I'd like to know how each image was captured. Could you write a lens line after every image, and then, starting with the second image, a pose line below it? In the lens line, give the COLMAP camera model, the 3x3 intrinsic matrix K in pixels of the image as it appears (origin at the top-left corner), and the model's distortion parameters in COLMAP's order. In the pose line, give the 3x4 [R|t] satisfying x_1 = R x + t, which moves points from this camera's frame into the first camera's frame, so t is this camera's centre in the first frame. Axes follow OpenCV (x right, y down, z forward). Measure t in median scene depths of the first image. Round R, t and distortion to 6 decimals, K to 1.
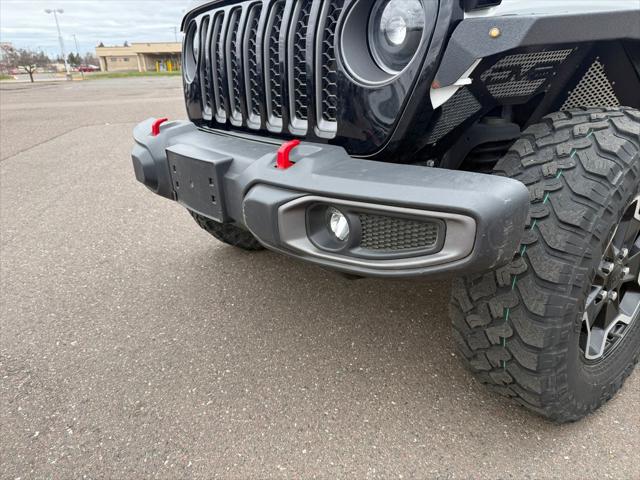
lens RADIAL K [[453.3, 0, 314.3], [0, 453.3, 243.9], [0, 0, 1]] dist [0.040085, -0.052293]
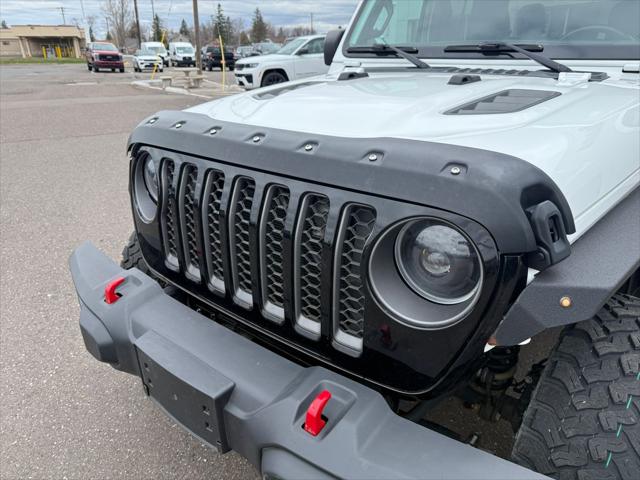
lens RADIAL K [[453.3, 0, 317.8], [0, 453.3, 246.3], [0, 0, 1]] dist [0.040085, -0.052293]
pose [[0.980863, -0.056602, 0.186292, -0.078878], [0.051353, 0.998139, 0.032882, -0.211010], [-0.187806, -0.022686, 0.981944, 0.075998]]
